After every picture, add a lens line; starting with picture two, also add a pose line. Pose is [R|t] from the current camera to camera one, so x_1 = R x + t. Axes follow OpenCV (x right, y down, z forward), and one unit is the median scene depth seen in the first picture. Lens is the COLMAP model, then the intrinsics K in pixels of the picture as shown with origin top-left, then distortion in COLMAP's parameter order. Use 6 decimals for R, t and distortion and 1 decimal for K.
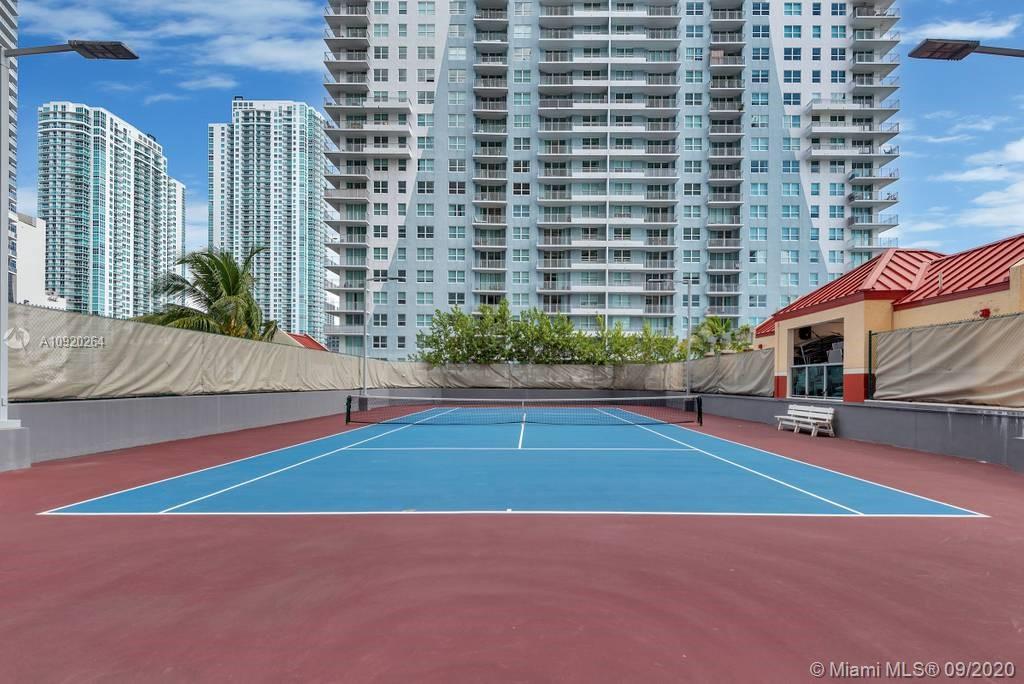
lens RADIAL K [[503.6, 0, 513.4], [0, 503.6, 386.5], [0, 0, 1]] dist [0.023553, -0.018904]
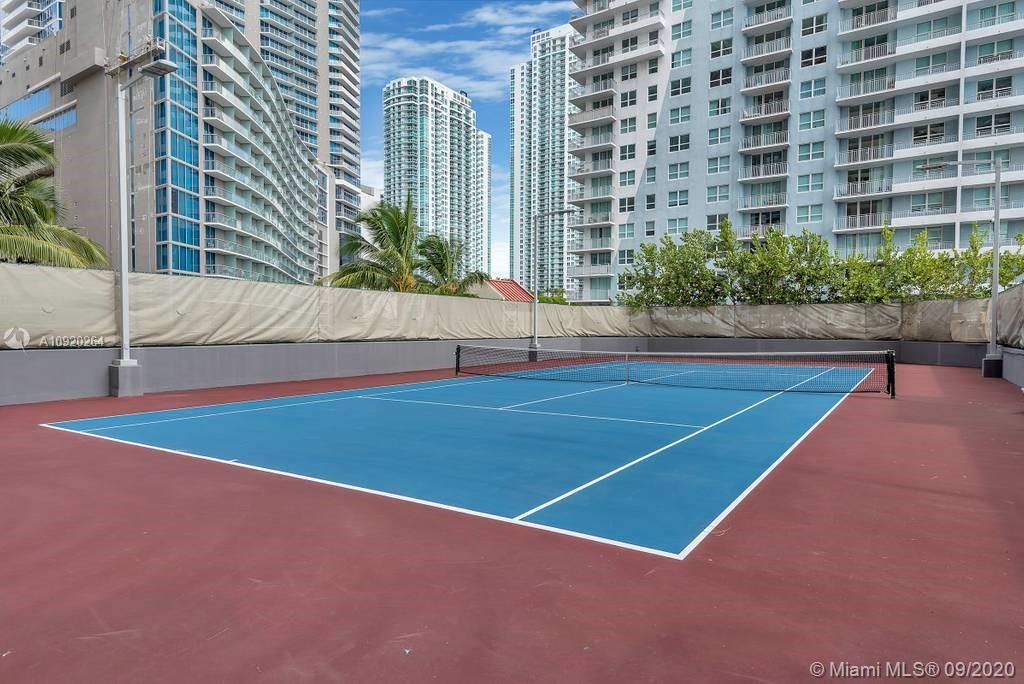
lens RADIAL K [[606.4, 0, 512.0], [0, 606.4, 342.0], [0, 0, 1]] dist [0.048132, -0.028651]
pose [[0.827968, 0.008144, -0.560717, 0.152794], [-0.001508, 0.999923, 0.012296, -0.000477], [0.560774, -0.009336, 0.827917, 0.040916]]
